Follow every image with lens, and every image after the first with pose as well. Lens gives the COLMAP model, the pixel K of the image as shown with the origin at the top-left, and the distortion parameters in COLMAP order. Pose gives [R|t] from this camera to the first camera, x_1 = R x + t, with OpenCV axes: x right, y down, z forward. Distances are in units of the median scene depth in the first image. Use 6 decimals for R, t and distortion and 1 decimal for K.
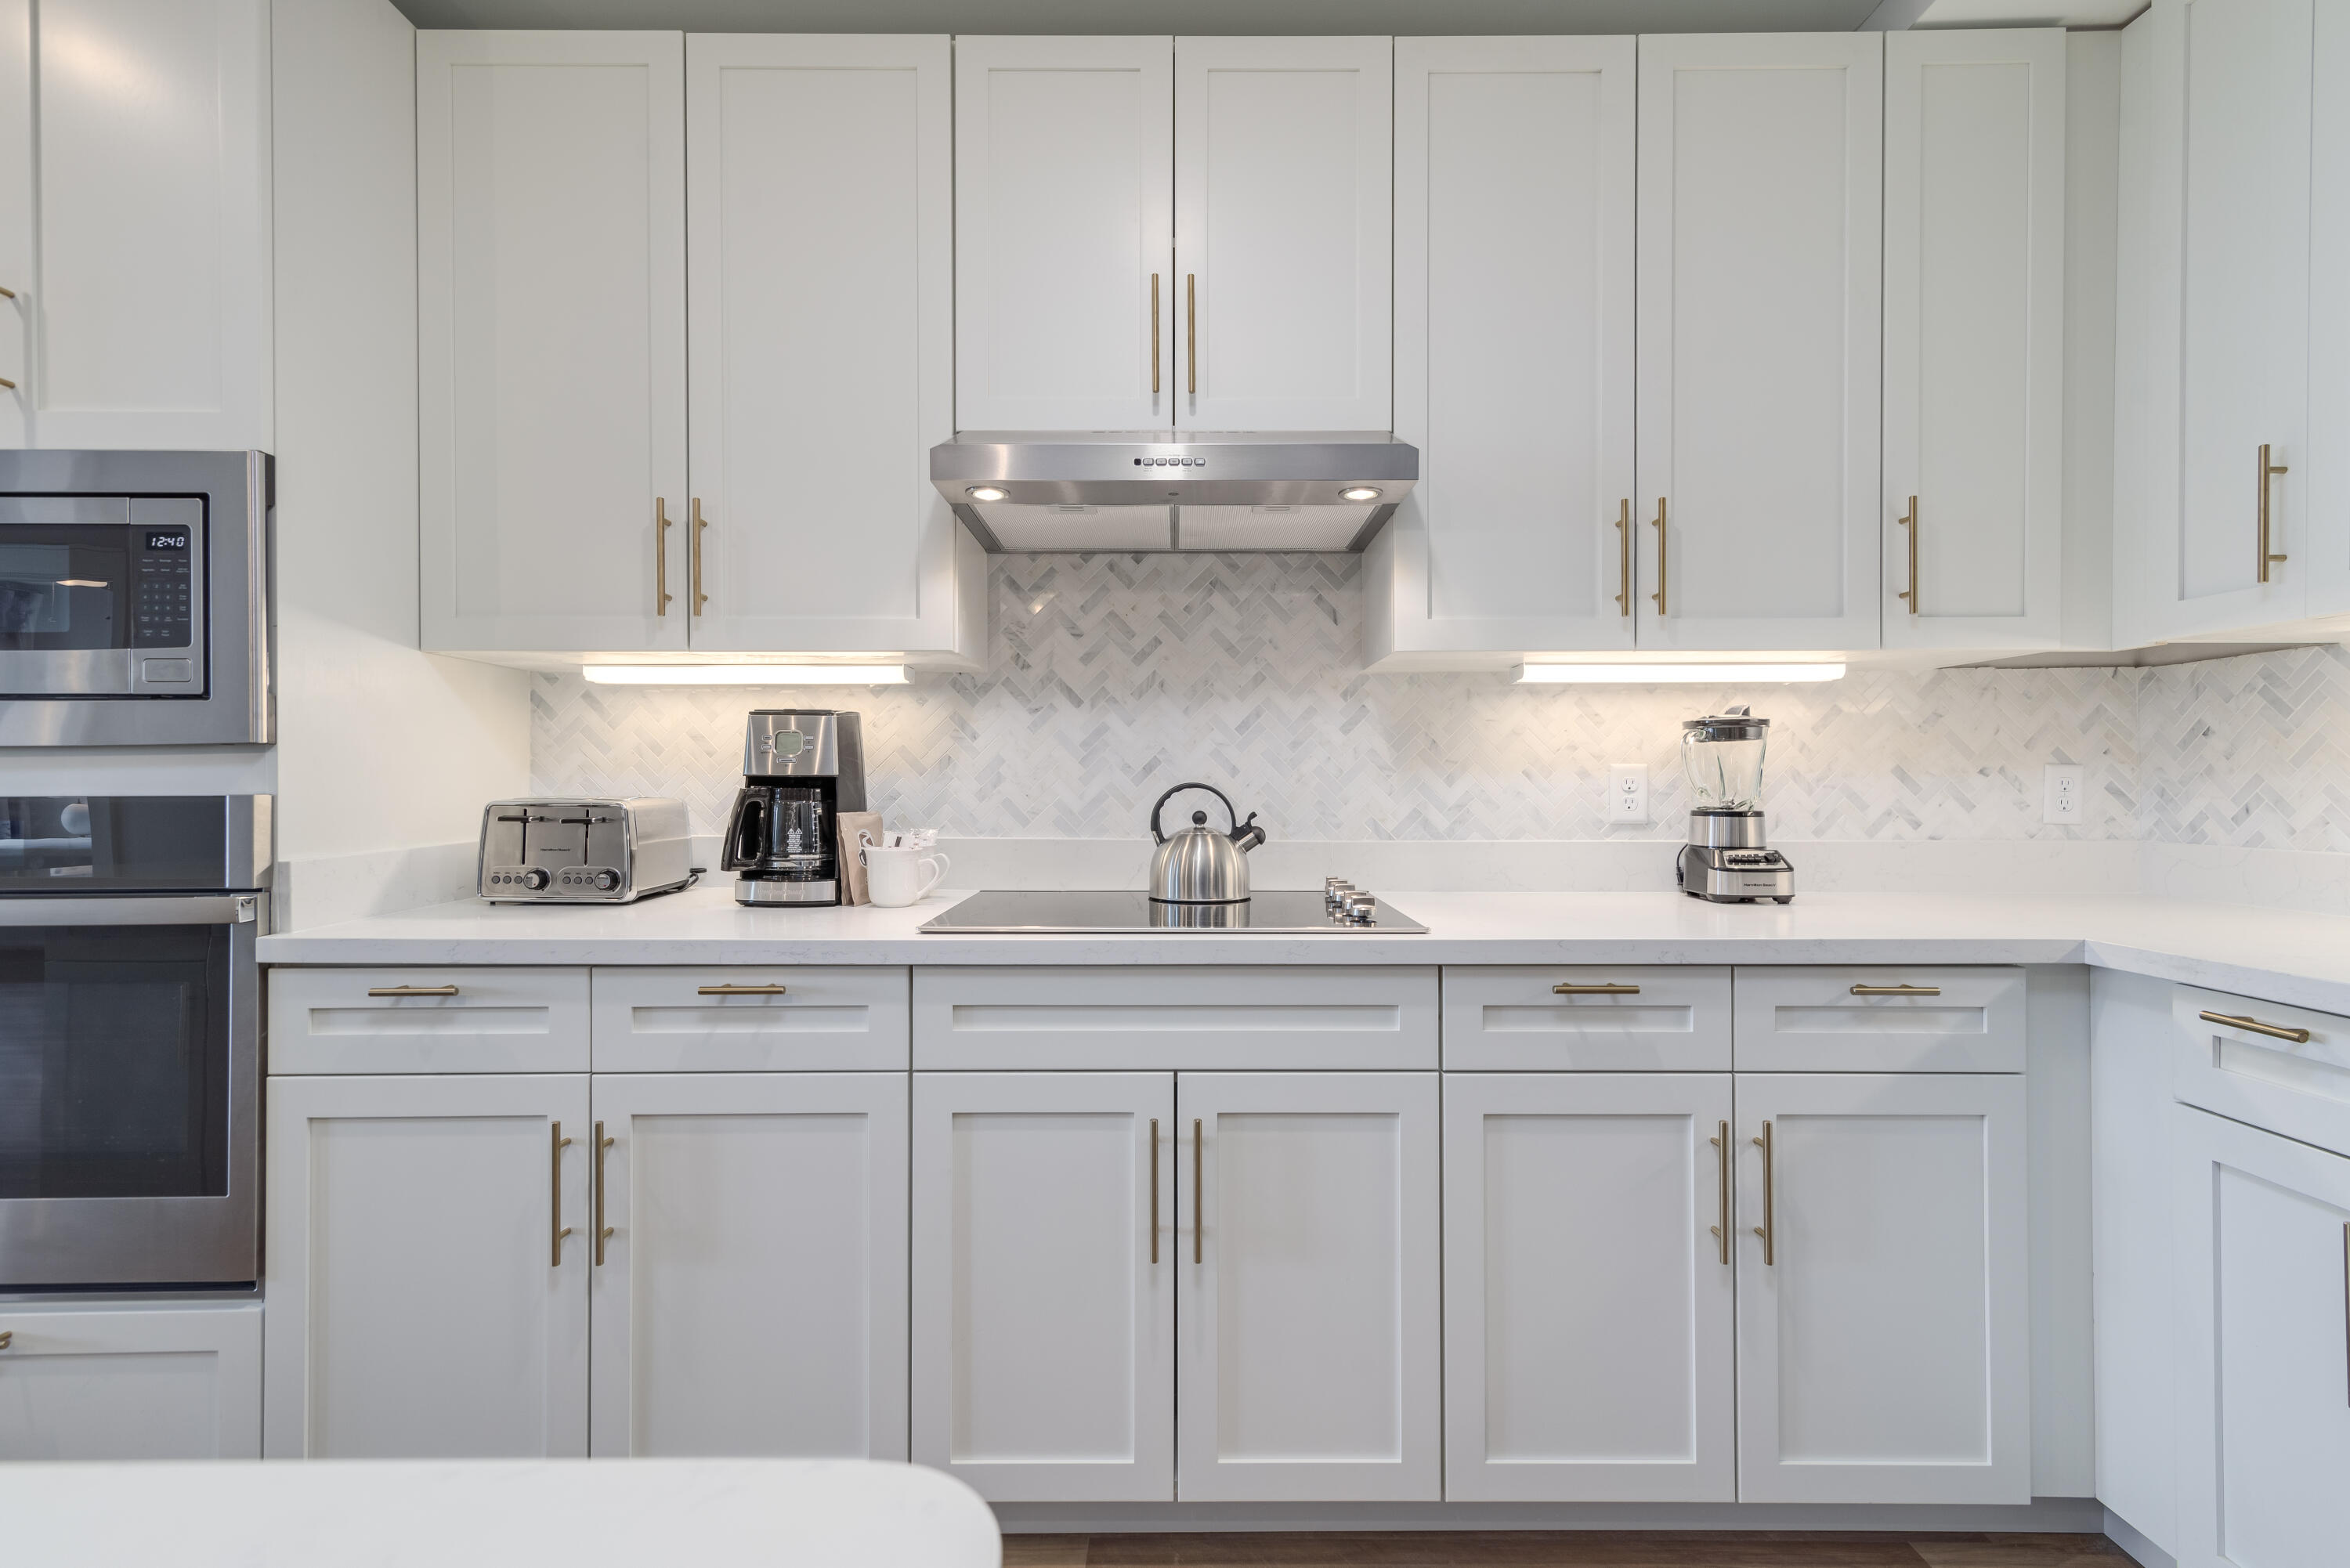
lens RADIAL K [[1060.9, 0, 1168.1], [0, 1060.9, 784.2], [0, 0, 1]] dist [0.013421, -0.001988]
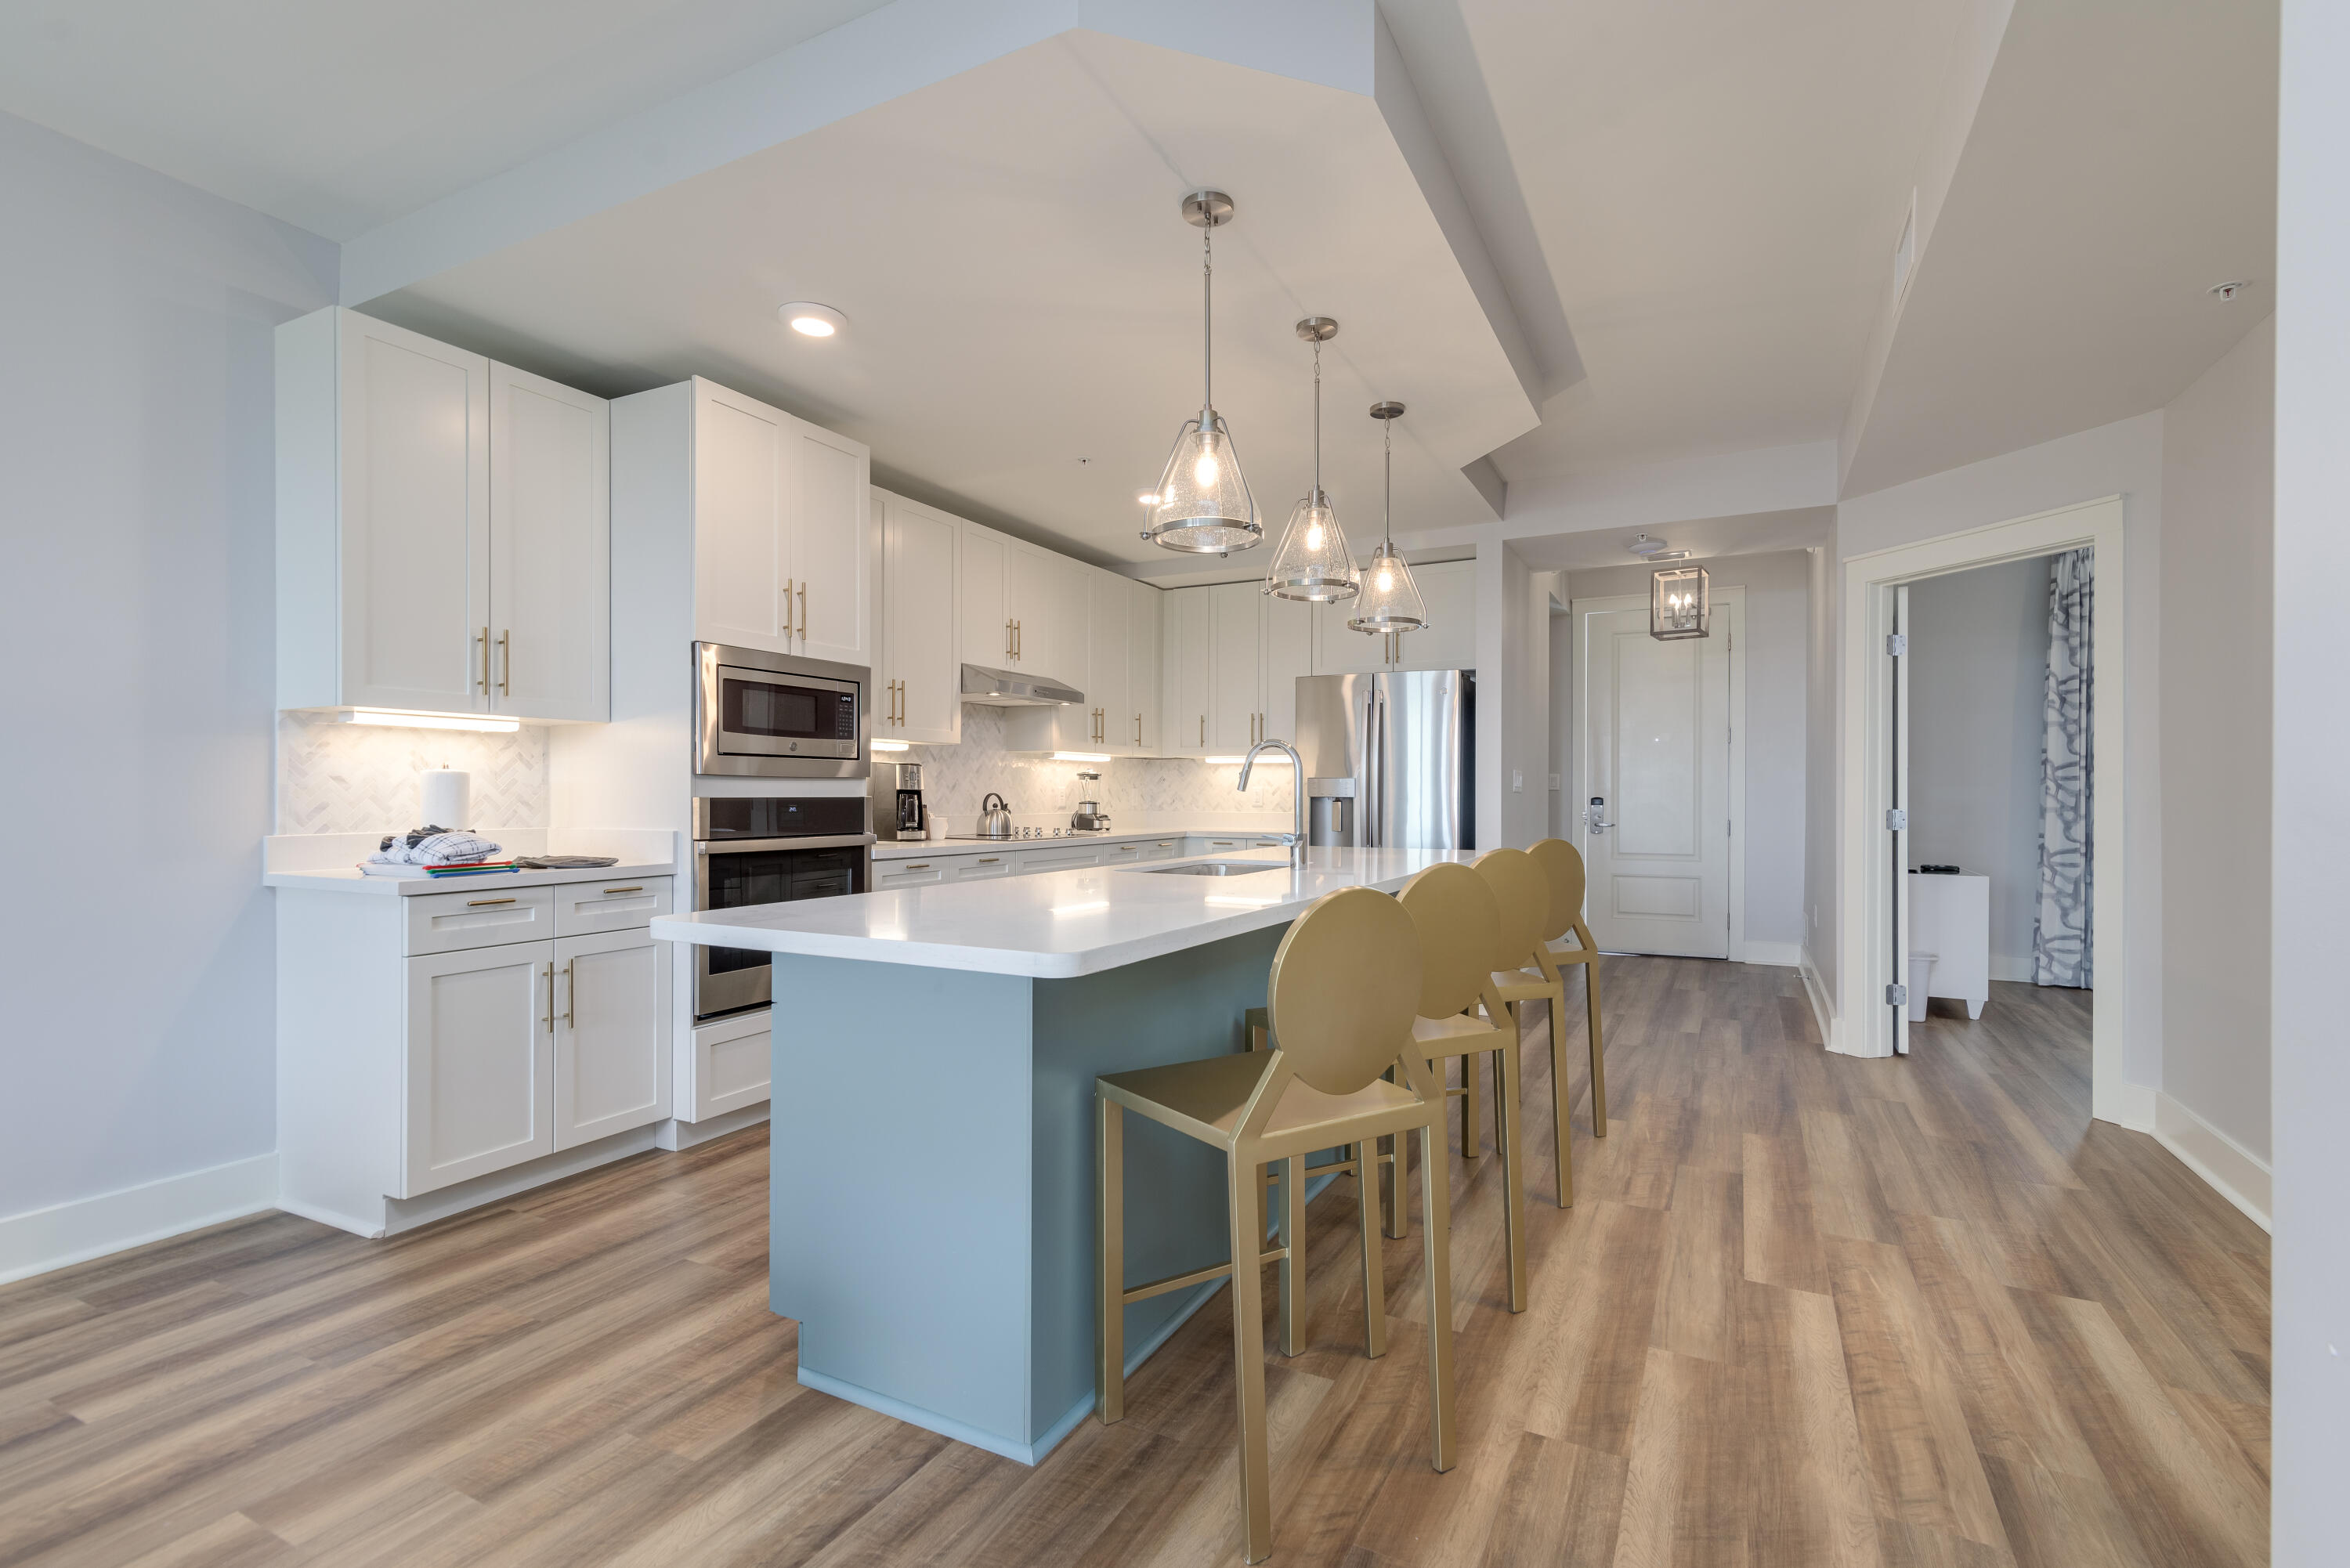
lens RADIAL K [[1060.9, 0, 1191.1], [0, 1060.9, 792.2], [0, 0, 1]] dist [0.013421, -0.001988]
pose [[0.450625, 0.003677, 0.892706, -2.191349], [-0.002102, 0.999993, -0.003058, 0.004366], [-0.892711, -0.000499, 0.450629, -0.691929]]
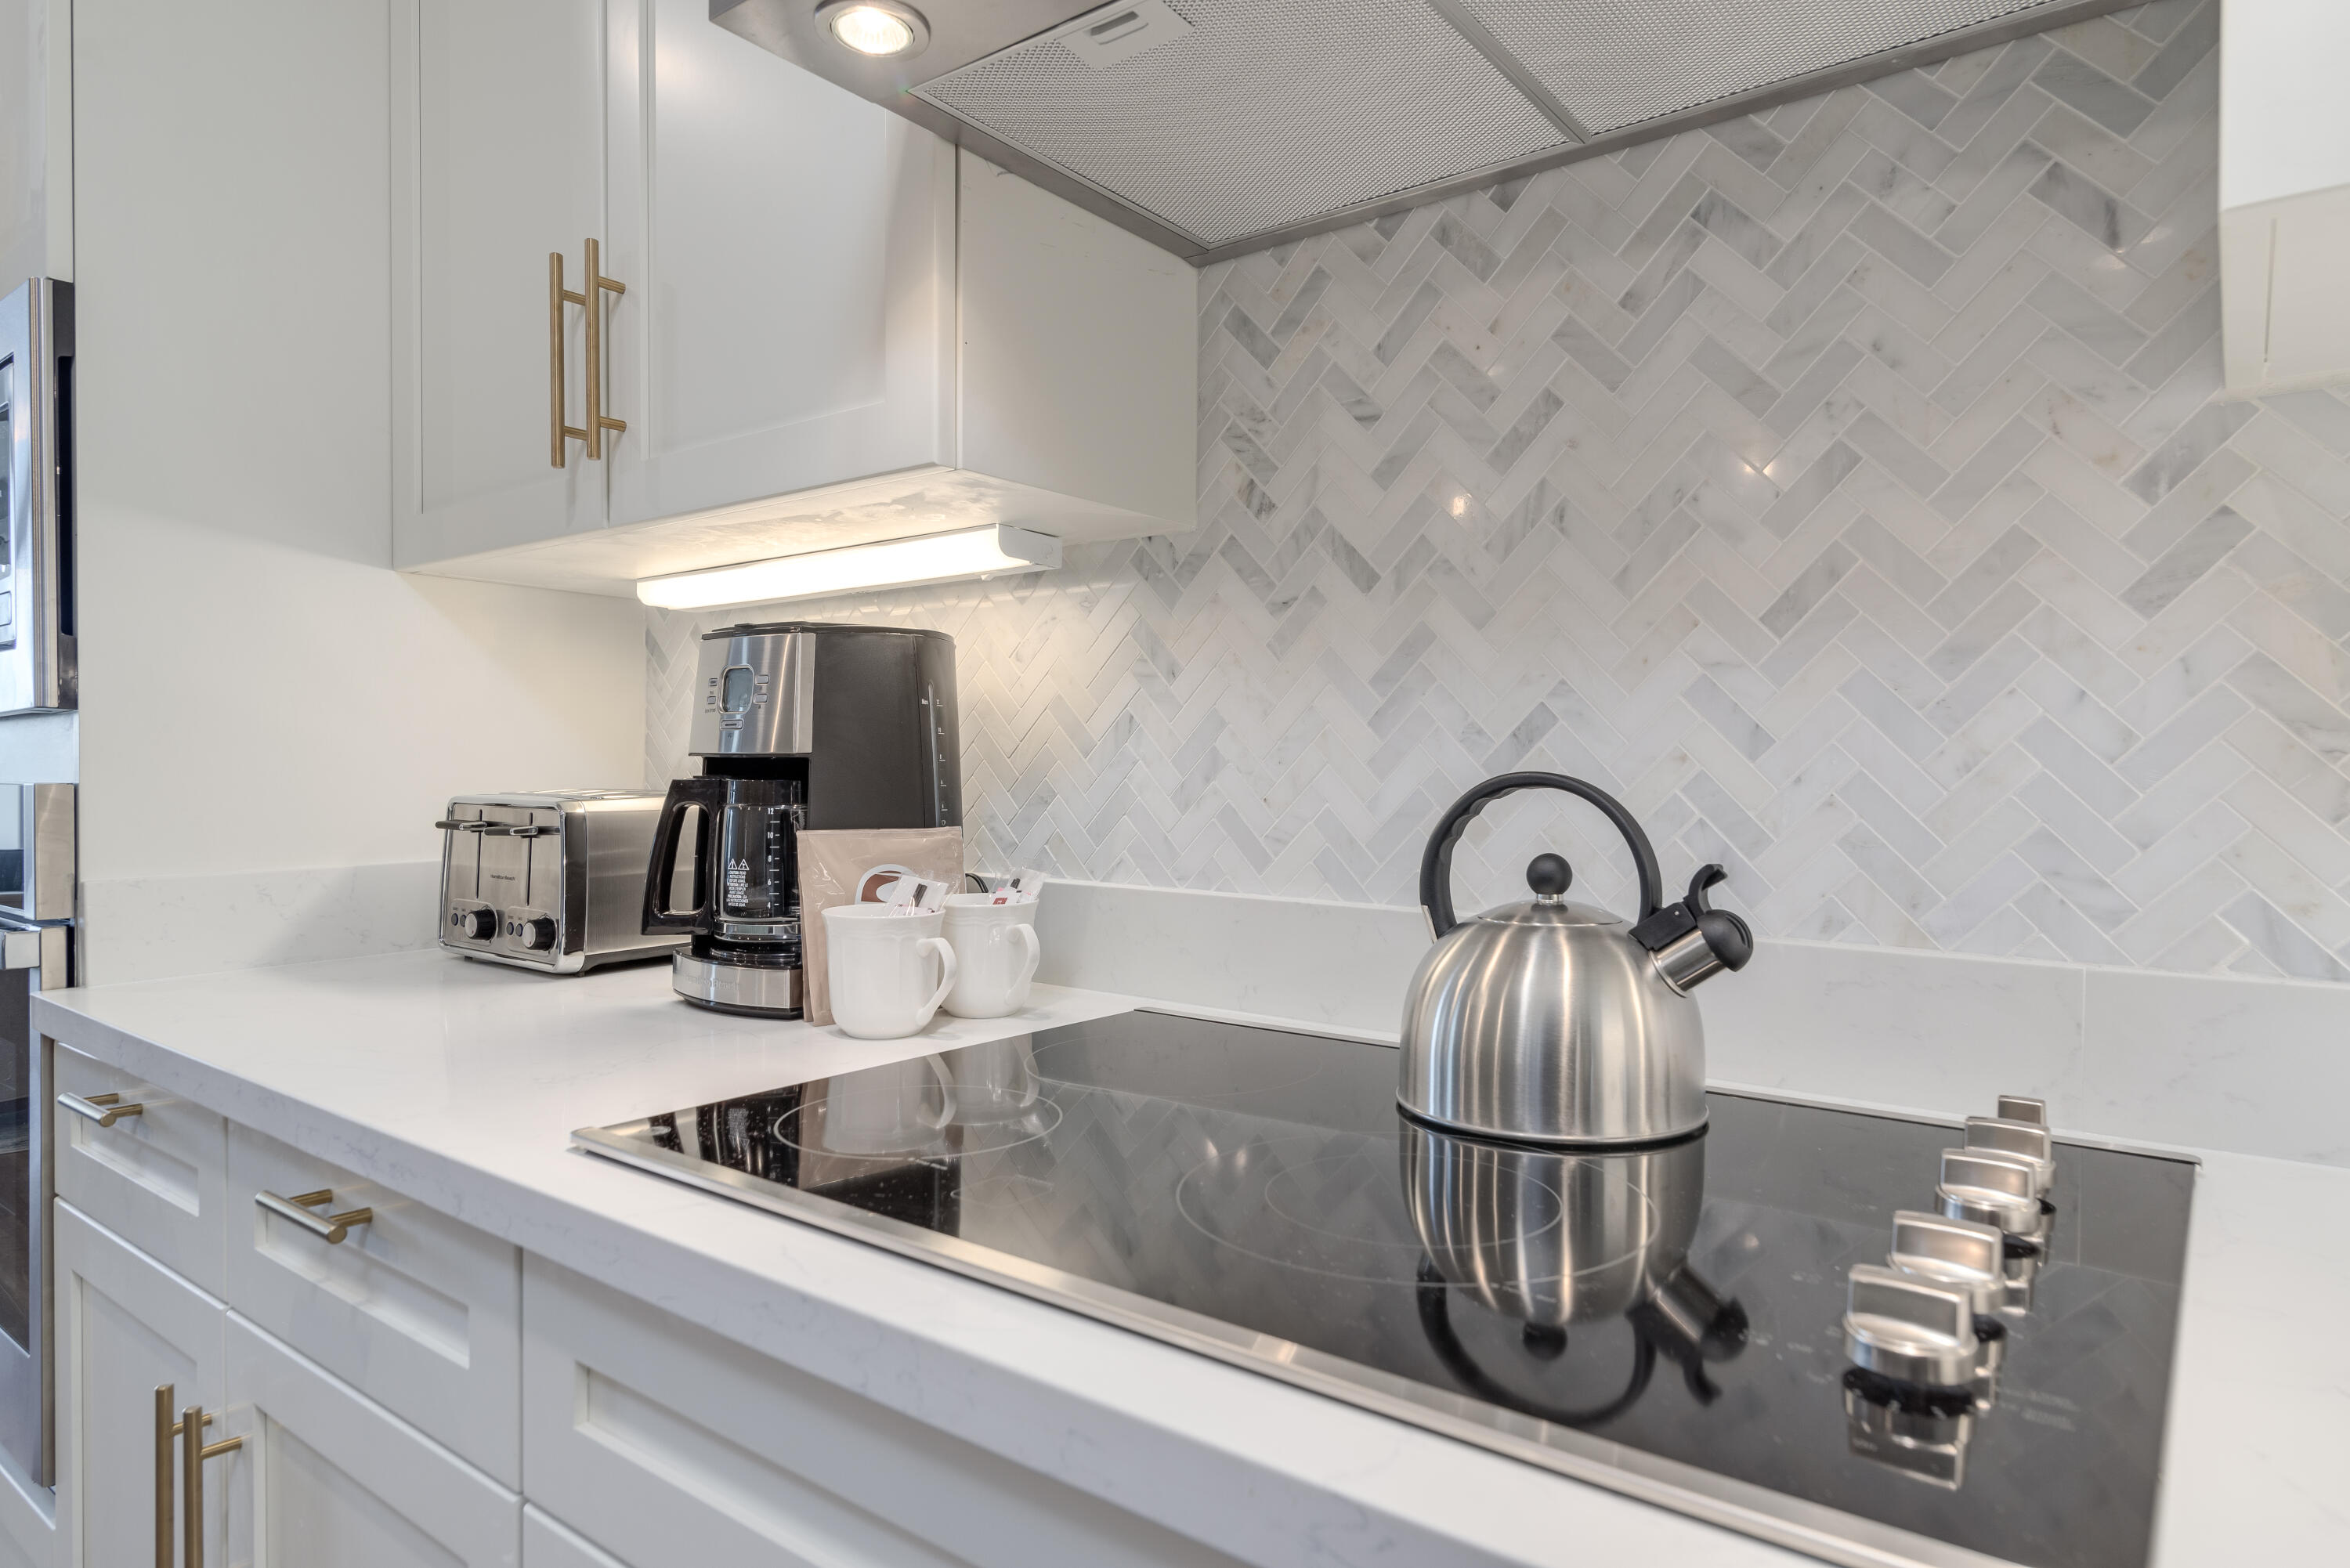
lens RADIAL K [[1356.1, 0, 1208.5], [0, 1356.1, 794.2], [0, 0, 1]] dist [0.005659, -0.002580]
pose [[0.799123, 0.013027, -0.601026, 0.203476], [-0.005291, 0.999879, 0.014637, -0.000067], [0.601144, -0.008517, 0.799095, 0.583747]]
